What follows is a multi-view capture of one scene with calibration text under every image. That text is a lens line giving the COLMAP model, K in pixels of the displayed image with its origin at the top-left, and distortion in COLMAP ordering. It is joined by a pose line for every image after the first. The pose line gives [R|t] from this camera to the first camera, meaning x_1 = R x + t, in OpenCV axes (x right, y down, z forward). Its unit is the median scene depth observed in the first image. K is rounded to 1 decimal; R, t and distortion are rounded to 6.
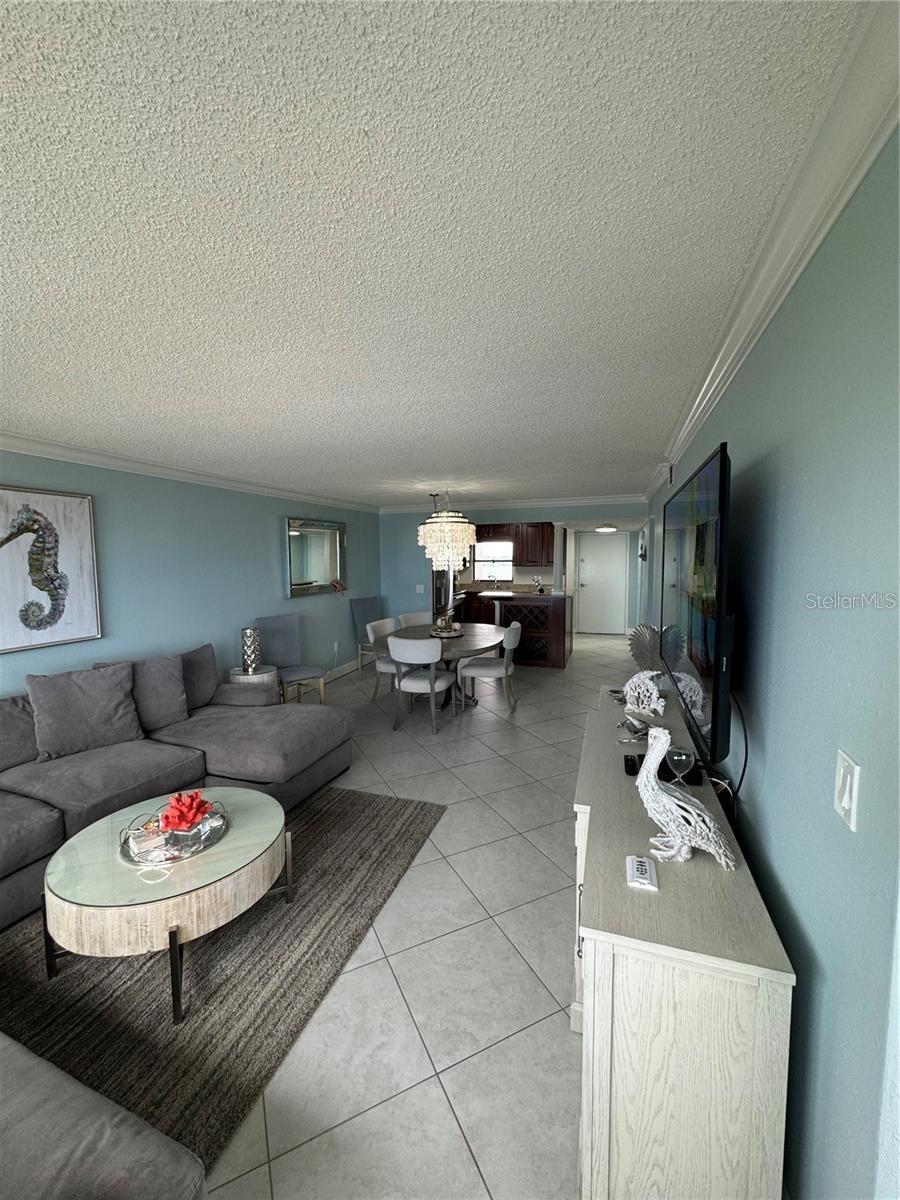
lens RADIAL K [[493.1, 0, 450.0], [0, 493.1, 600.0], [0, 0, 1]] dist [-0.001536, -0.000057]
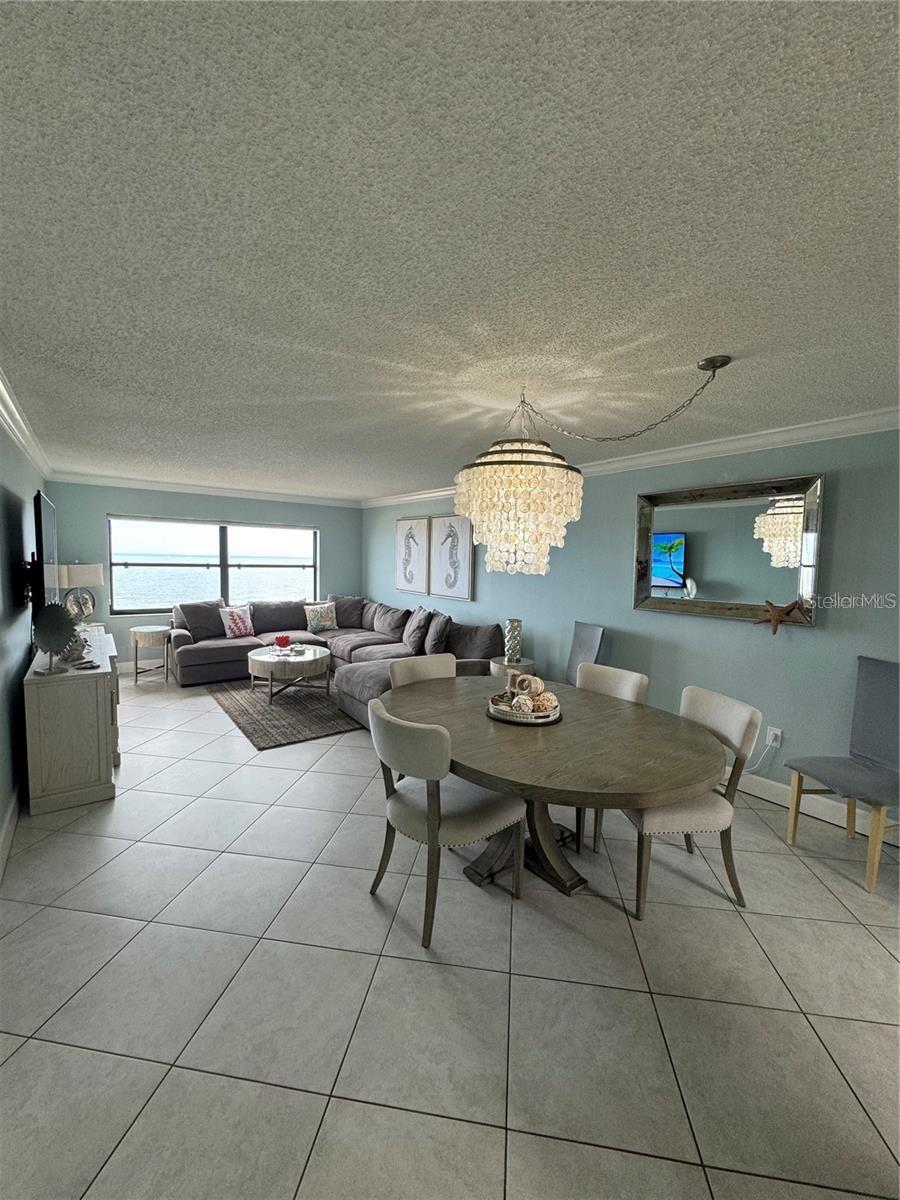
lens RADIAL K [[489.1, 0, 457.7], [0, 489.1, 561.1], [0, 0, 1]] dist [0.000849, 0.000115]
pose [[-0.566207, -0.001595, -0.824261, 0.461408], [-0.097321, 0.993133, 0.064931, -0.106298], [0.818497, 0.116982, -0.562474, 1.322359]]
